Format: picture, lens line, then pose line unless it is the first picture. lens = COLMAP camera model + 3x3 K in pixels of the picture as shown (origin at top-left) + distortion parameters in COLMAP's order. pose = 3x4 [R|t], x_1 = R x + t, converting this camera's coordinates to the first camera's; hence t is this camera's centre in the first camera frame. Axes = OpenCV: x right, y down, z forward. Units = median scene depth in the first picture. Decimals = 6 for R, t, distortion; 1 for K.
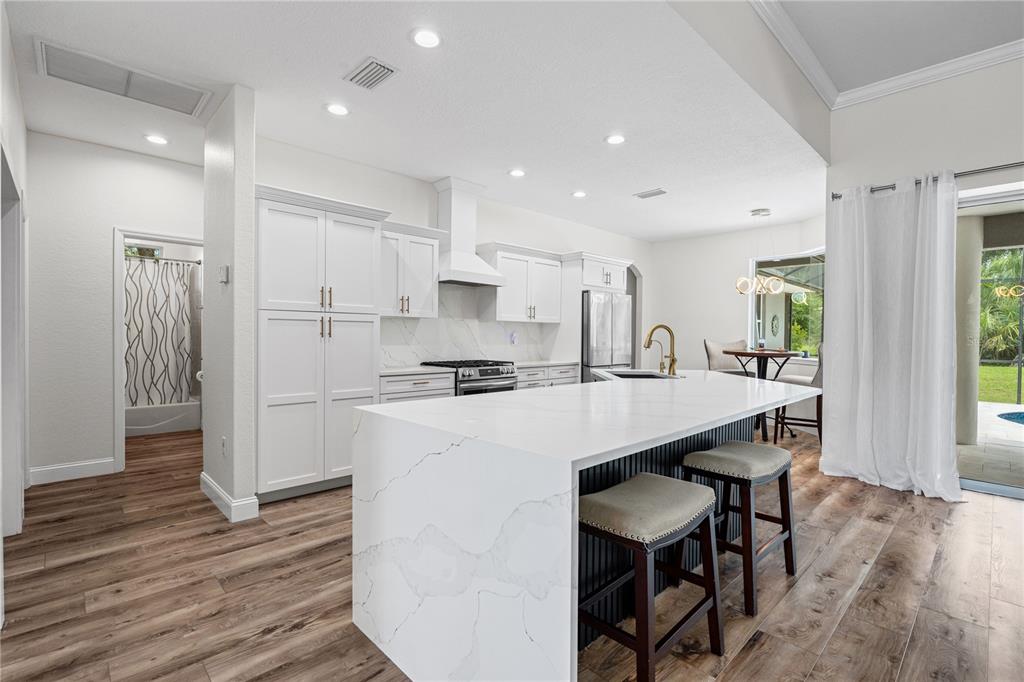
lens RADIAL K [[500.5, 0, 512.4], [0, 500.5, 335.9], [0, 0, 1]] dist [0.022209, 0.000489]
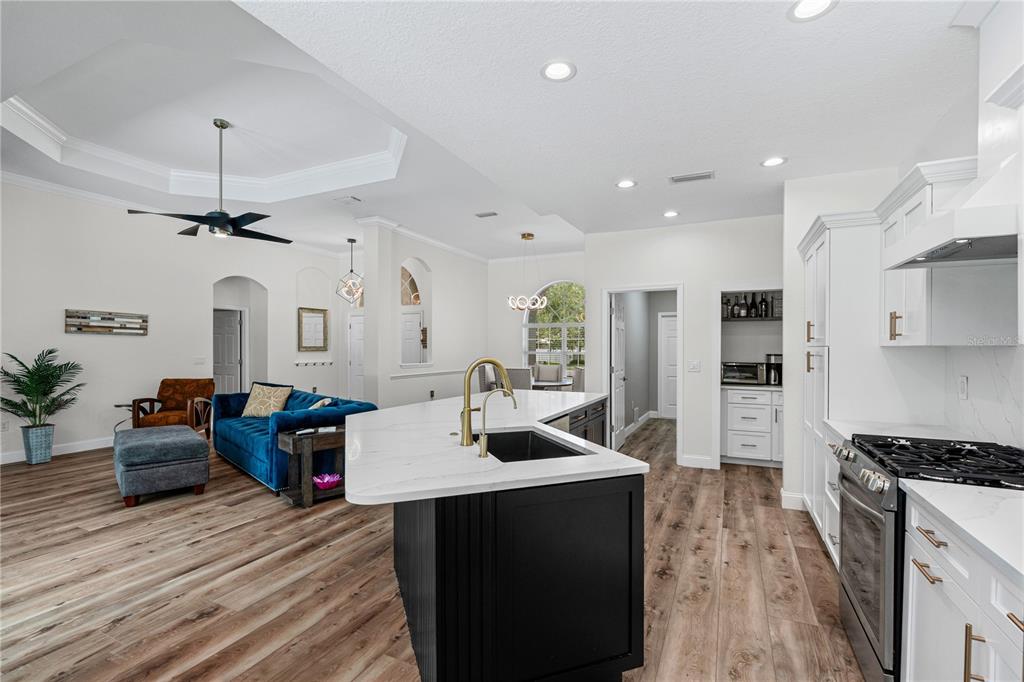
lens RADIAL K [[466.1, 0, 513.3], [0, 466.1, 345.4], [0, 0, 1]] dist [0.001992, 0.000879]
pose [[-0.939396, -0.016872, -0.342418, 0.666430], [-0.013689, 0.999838, -0.011709, -0.042595], [0.342560, -0.006312, -0.939475, 2.235400]]
